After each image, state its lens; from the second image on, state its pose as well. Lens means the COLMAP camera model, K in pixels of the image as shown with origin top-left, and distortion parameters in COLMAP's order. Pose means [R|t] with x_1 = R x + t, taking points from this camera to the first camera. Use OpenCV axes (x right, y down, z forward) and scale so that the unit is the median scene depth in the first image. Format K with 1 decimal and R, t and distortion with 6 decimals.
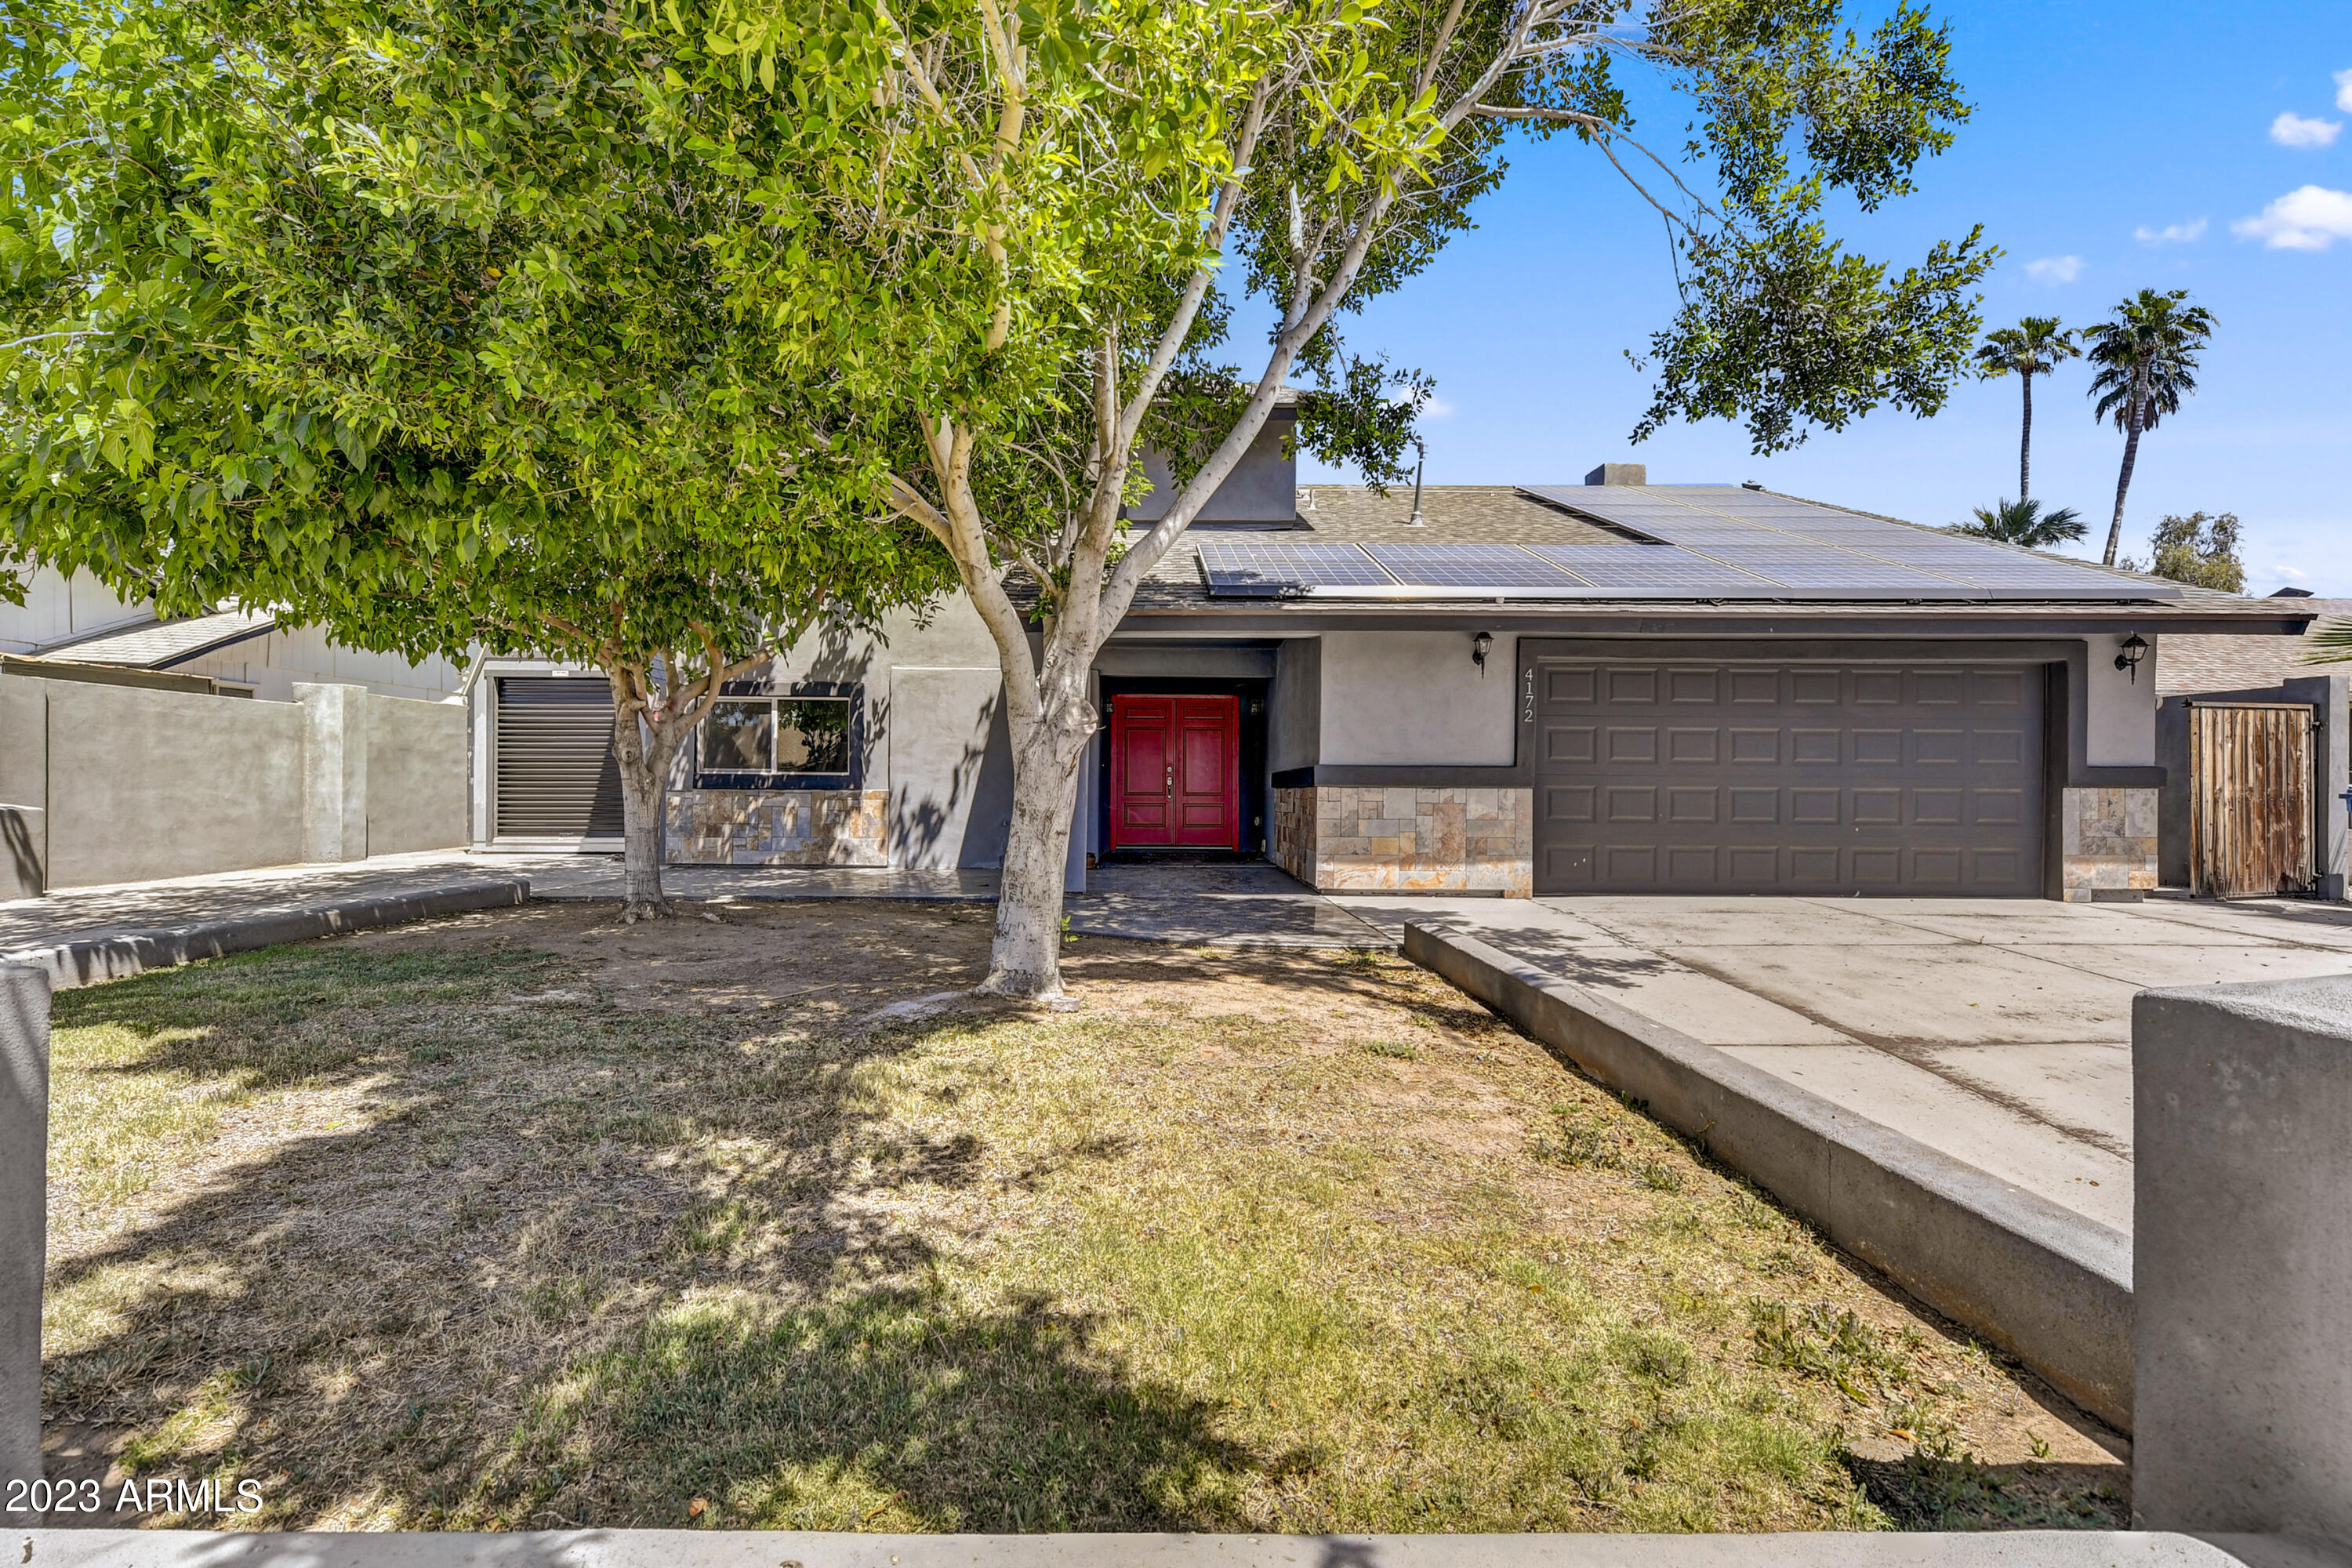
lens RADIAL K [[948.4, 0, 1176.7], [0, 948.4, 793.5], [0, 0, 1]] dist [-0.002551, -0.000167]
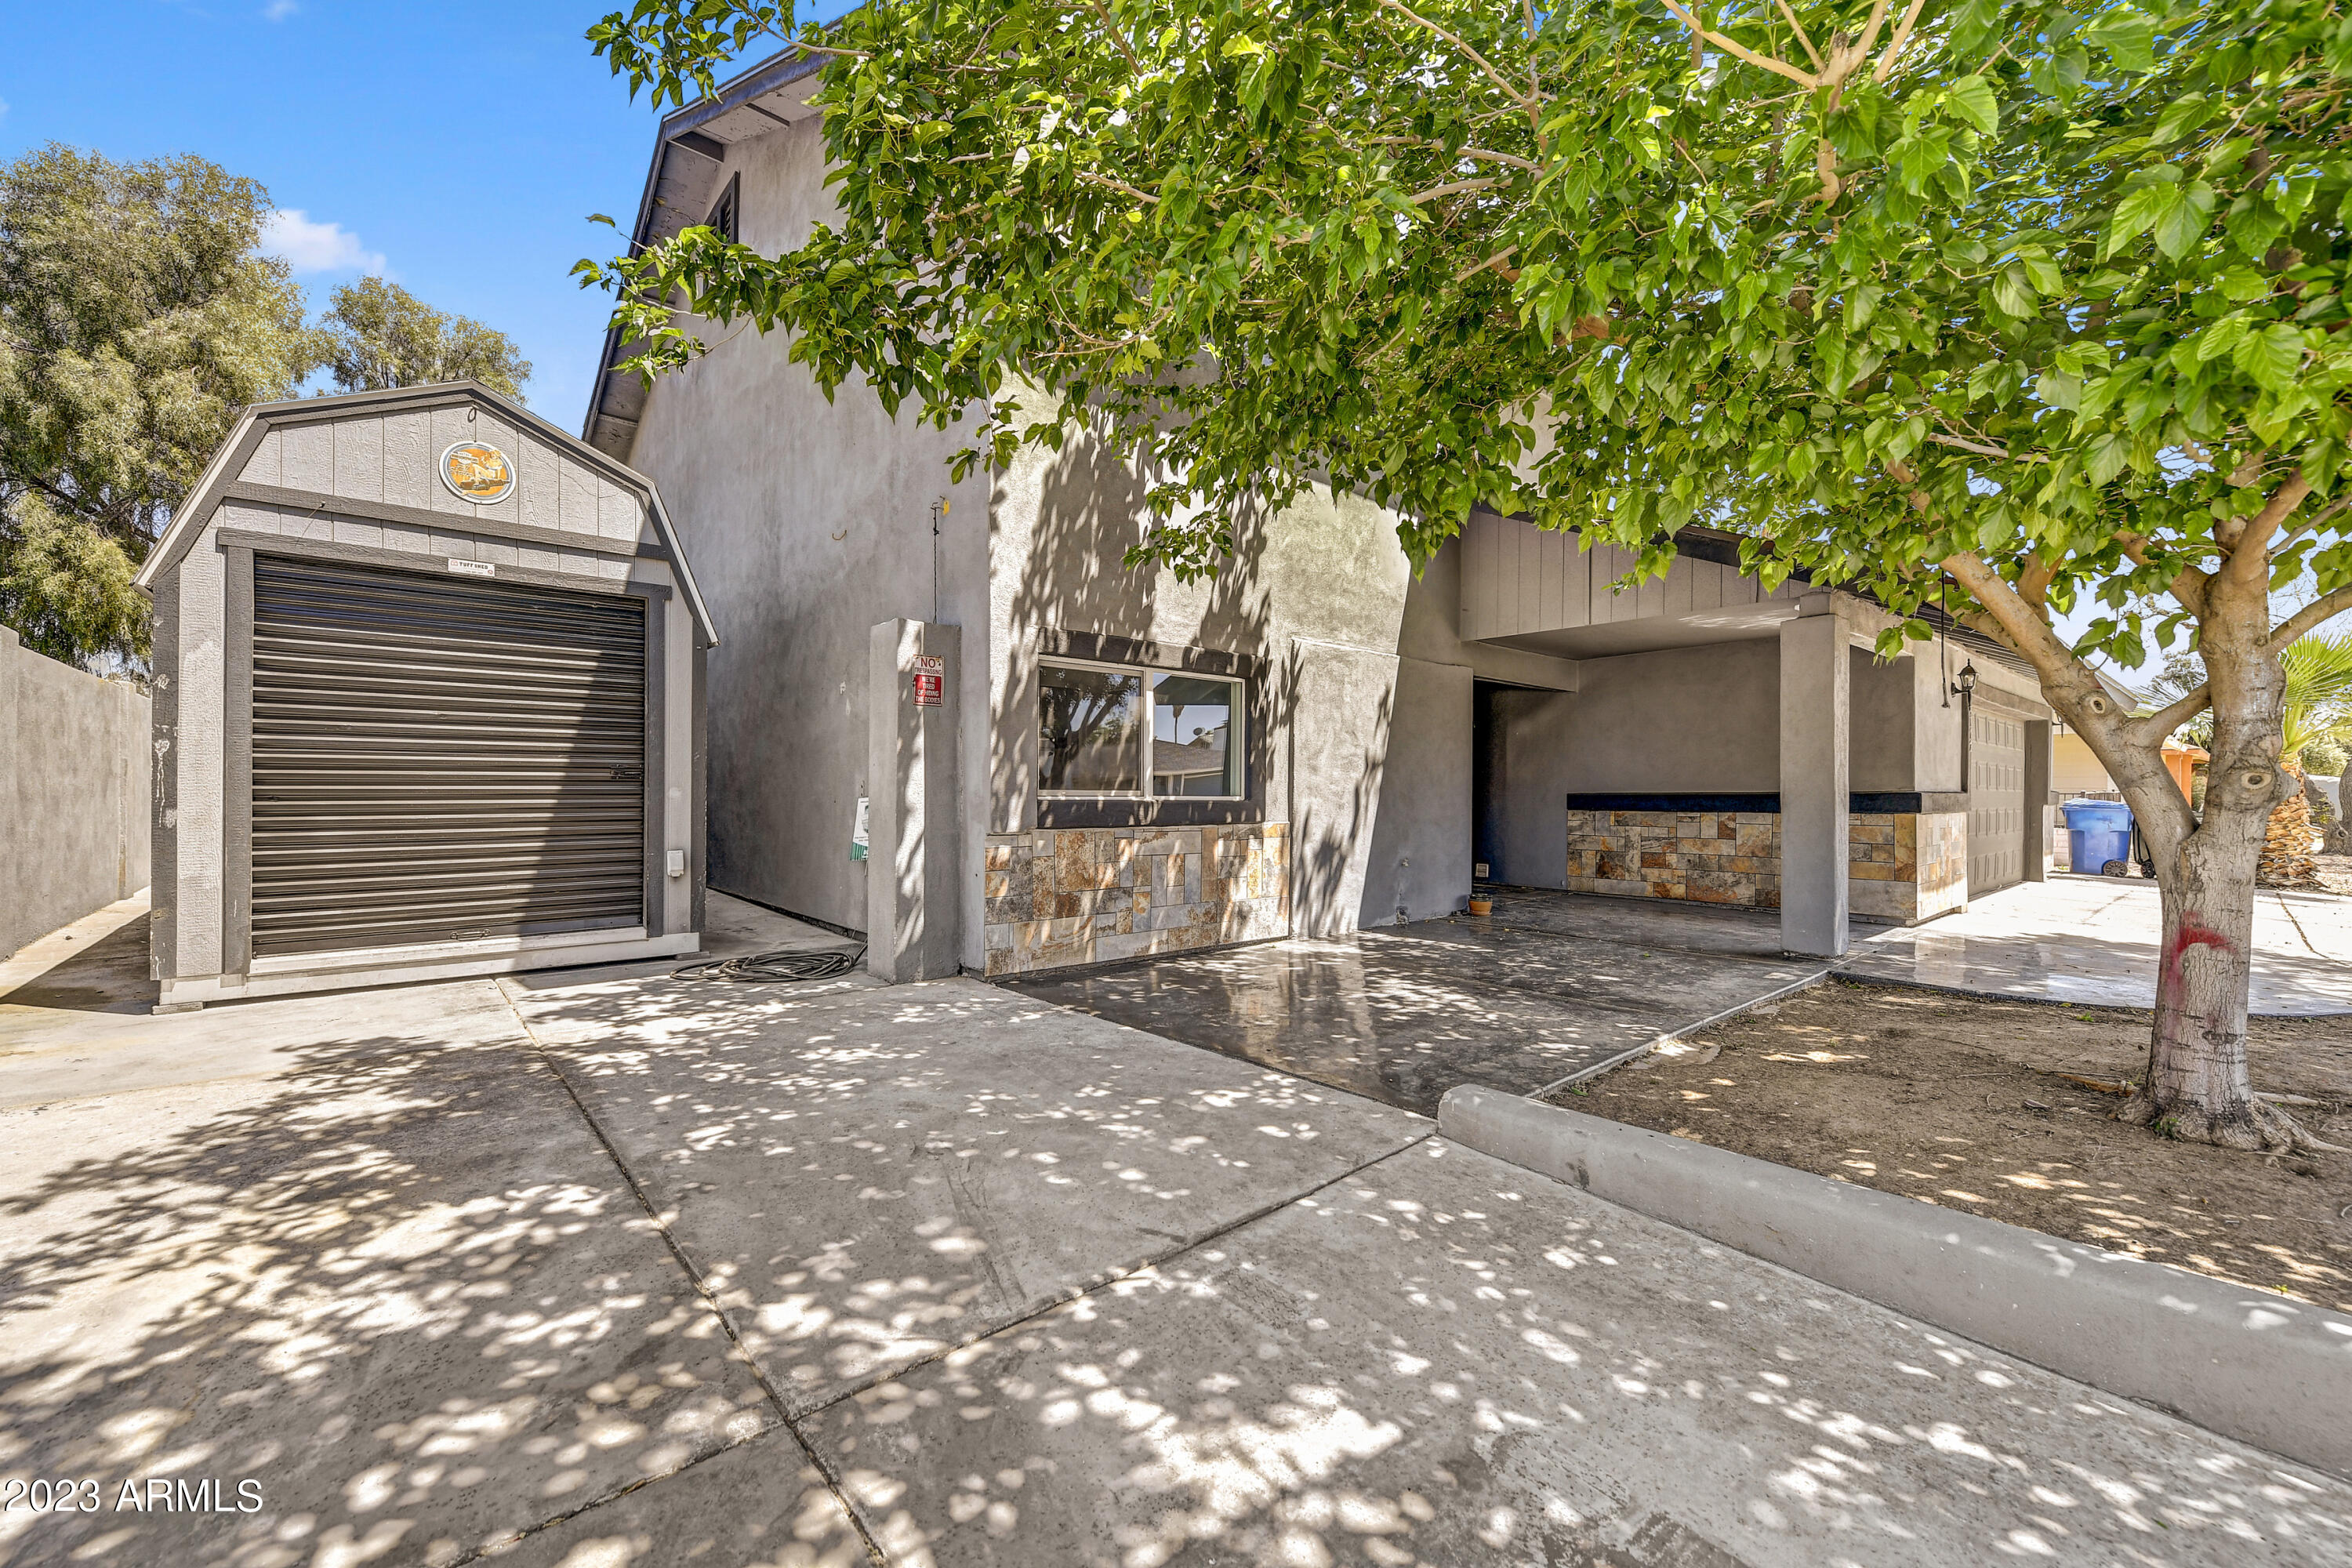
lens RADIAL K [[948.4, 0, 1172.9], [0, 948.4, 772.8], [0, 0, 1]] dist [-0.002551, -0.000167]
pose [[0.783835, -0.001928, 0.620966, -0.779353], [0.000247, 0.999996, 0.002792, -0.038670], [-0.620969, -0.002035, 0.783833, 0.530866]]
